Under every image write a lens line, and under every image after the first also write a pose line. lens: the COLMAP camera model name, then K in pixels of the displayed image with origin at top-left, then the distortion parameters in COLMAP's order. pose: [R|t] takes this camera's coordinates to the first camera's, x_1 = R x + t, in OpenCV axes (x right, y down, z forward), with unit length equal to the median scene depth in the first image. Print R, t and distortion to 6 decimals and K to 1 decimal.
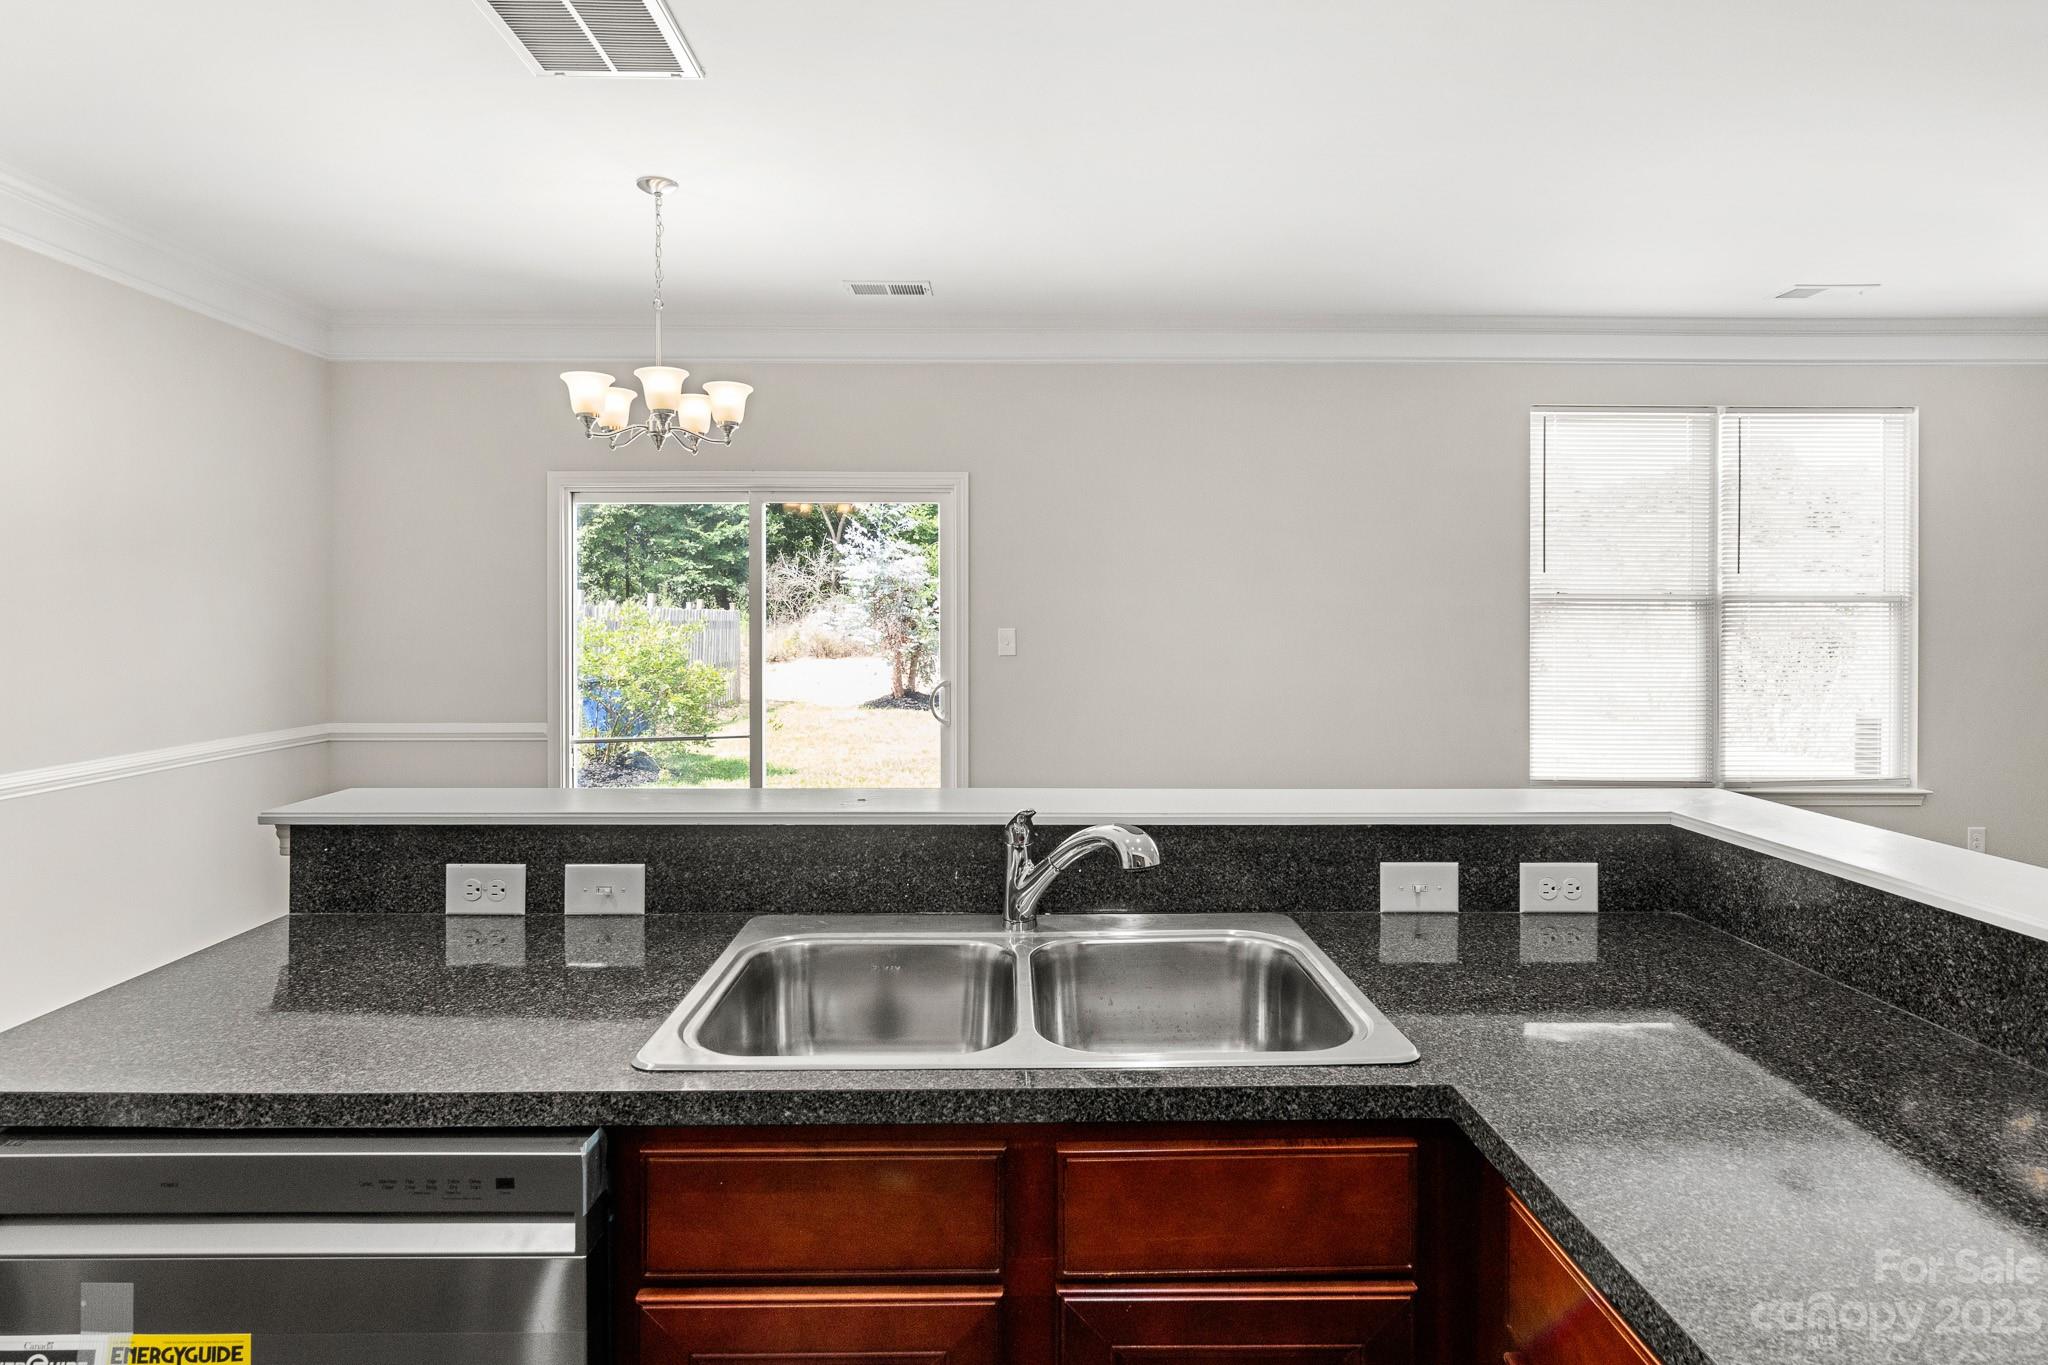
lens RADIAL K [[1061.9, 0, 1034.8], [0, 1061.9, 610.3], [0, 0, 1]] dist [-0.002027, 0.000882]
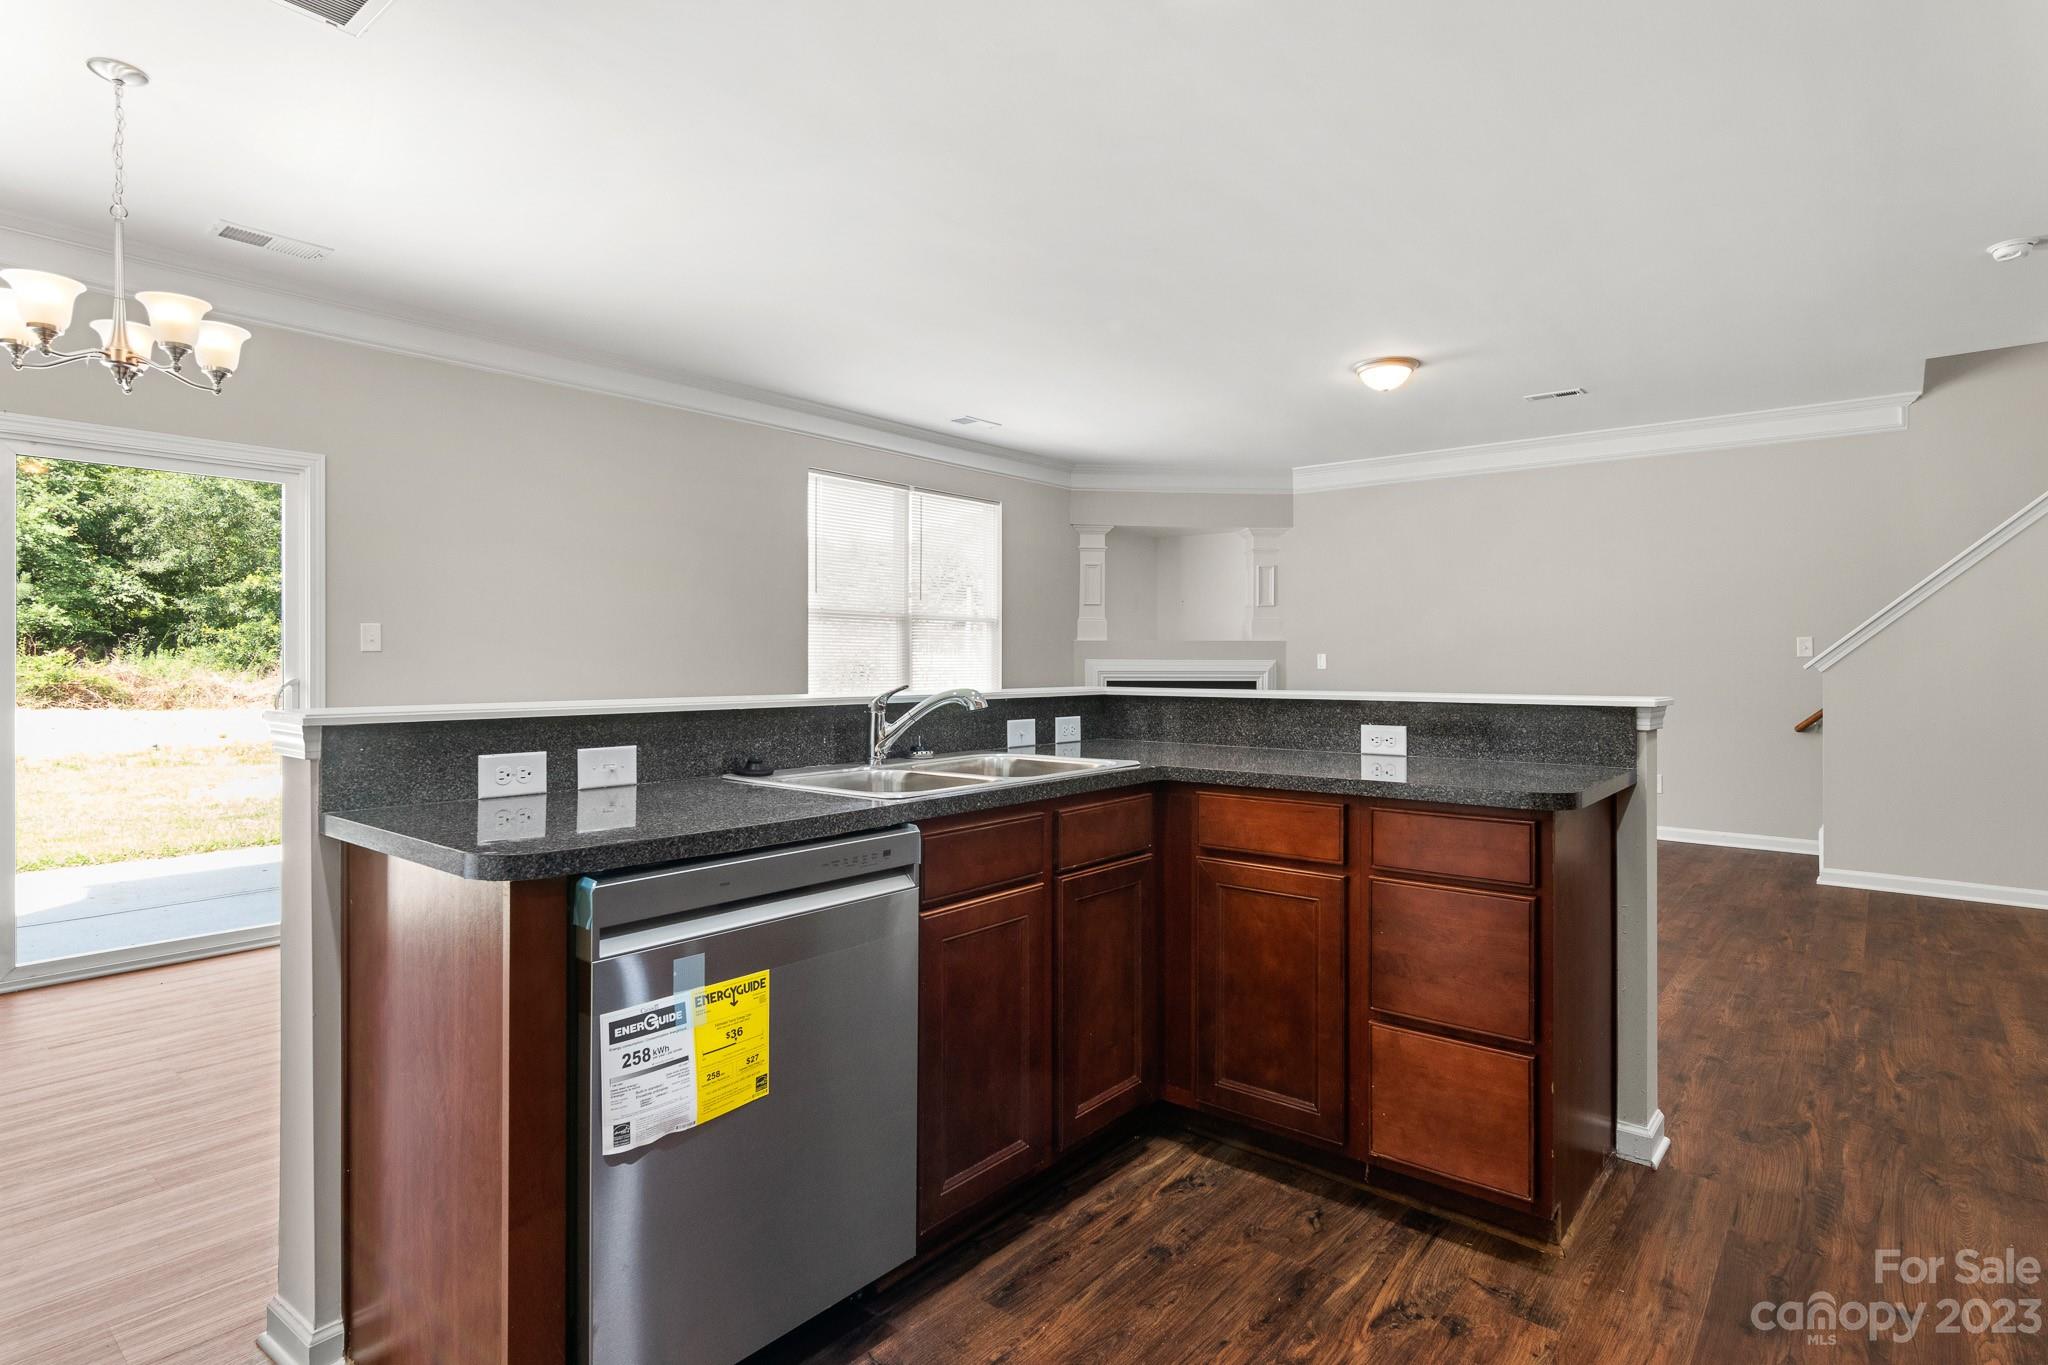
lens RADIAL K [[1050.6, 0, 1033.2], [0, 1050.6, 650.2], [0, 0, 1]] dist [0.001951, 0.000245]
pose [[0.644583, 0.005990, 0.764511, -1.037325], [-0.000790, 0.999974, -0.007169, 0.132216], [-0.764534, 0.004017, 0.644571, -0.195477]]
